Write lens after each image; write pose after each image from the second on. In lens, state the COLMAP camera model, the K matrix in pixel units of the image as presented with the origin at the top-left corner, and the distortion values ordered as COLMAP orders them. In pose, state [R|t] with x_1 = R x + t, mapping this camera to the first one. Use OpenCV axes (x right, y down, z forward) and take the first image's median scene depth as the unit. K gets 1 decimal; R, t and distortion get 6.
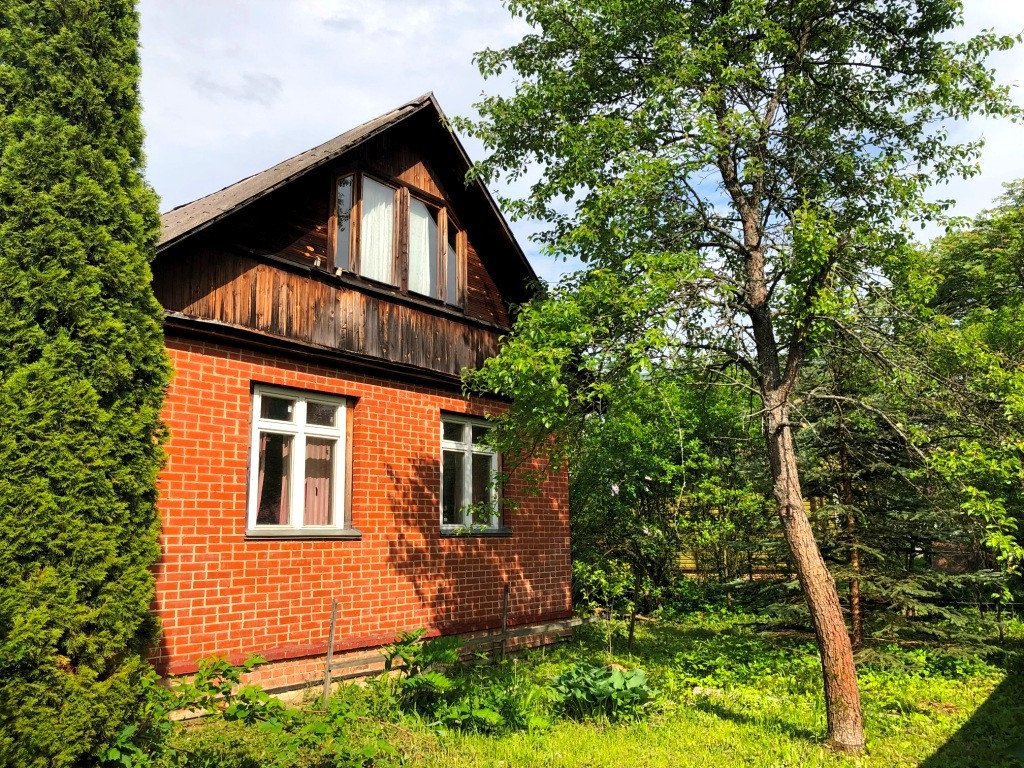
lens RADIAL K [[806.2, 0, 520.5], [0, 806.2, 374.4], [0, 0, 1]] dist [-0.006744, -0.021414]
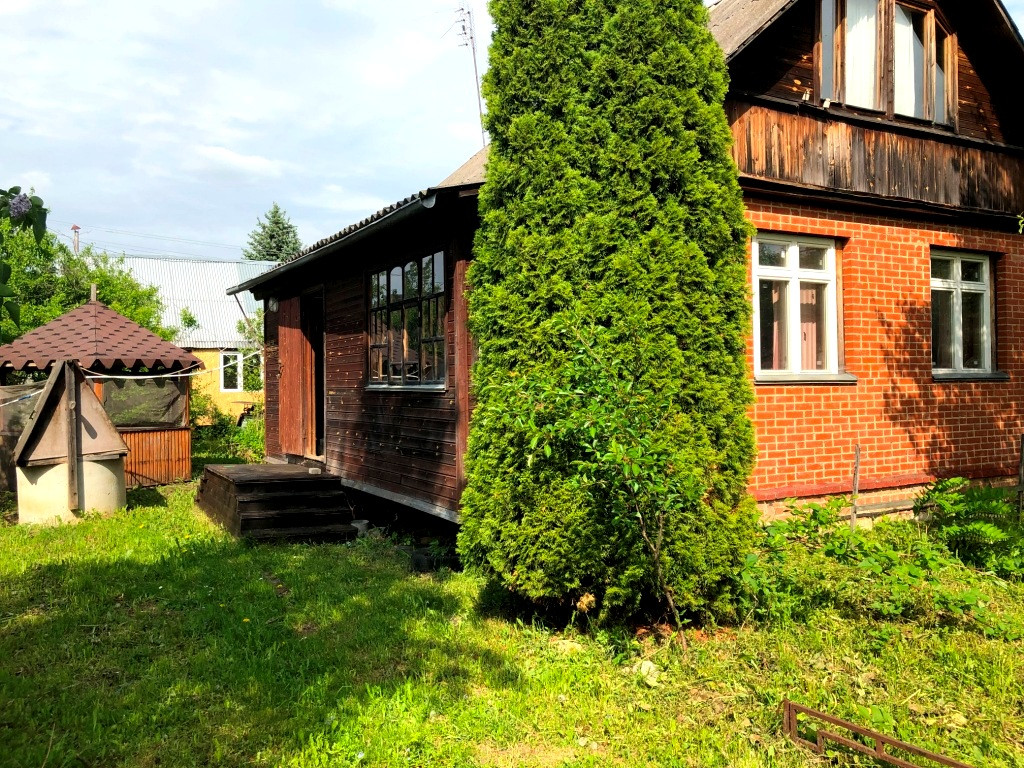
lens RADIAL K [[806.2, 0, 519.5], [0, 806.2, 379.3], [0, 0, 1]] dist [-0.006744, -0.021414]
pose [[0.898063, 0.007992, -0.439795, -0.142407], [0.081663, 0.979424, 0.184553, -0.016056], [0.432220, -0.201655, 0.878932, -0.038111]]
